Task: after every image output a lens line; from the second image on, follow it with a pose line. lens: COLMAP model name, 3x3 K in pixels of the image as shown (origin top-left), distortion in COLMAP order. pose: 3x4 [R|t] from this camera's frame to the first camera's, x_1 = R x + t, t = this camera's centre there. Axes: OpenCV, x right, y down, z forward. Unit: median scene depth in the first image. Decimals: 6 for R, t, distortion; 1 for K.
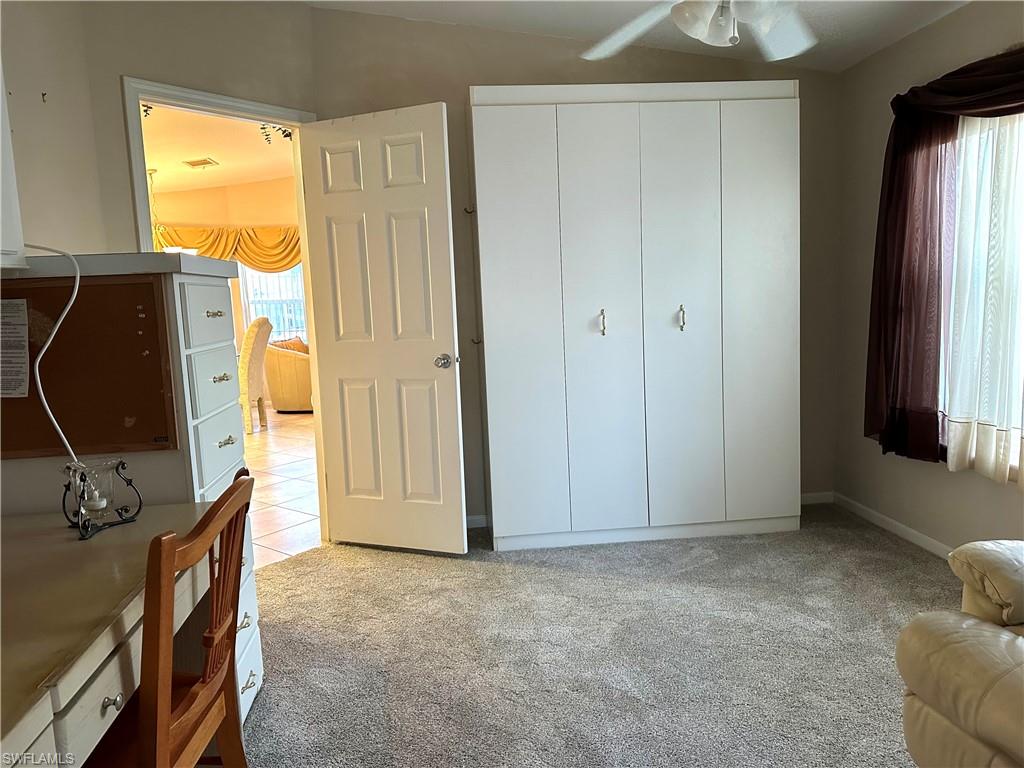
lens RADIAL K [[716.6, 0, 507.2], [0, 716.6, 388.5], [0, 0, 1]] dist [0.151825, -0.249881]
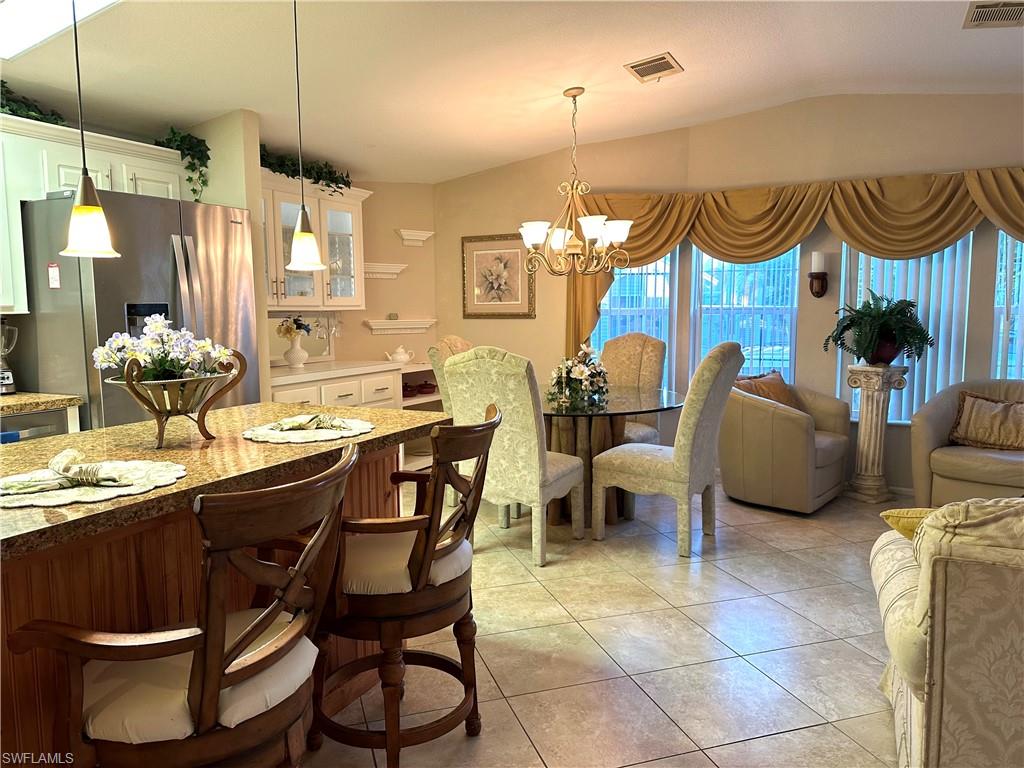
lens RADIAL K [[716.6, 0, 507.2], [0, 716.6, 388.5], [0, 0, 1]] dist [0.151825, -0.249881]
pose [[0.835314, 0.094874, -0.541524, -0.164113], [-0.098676, 0.994874, 0.022089, -0.053882], [0.540844, 0.034984, 0.840395, 0.422387]]
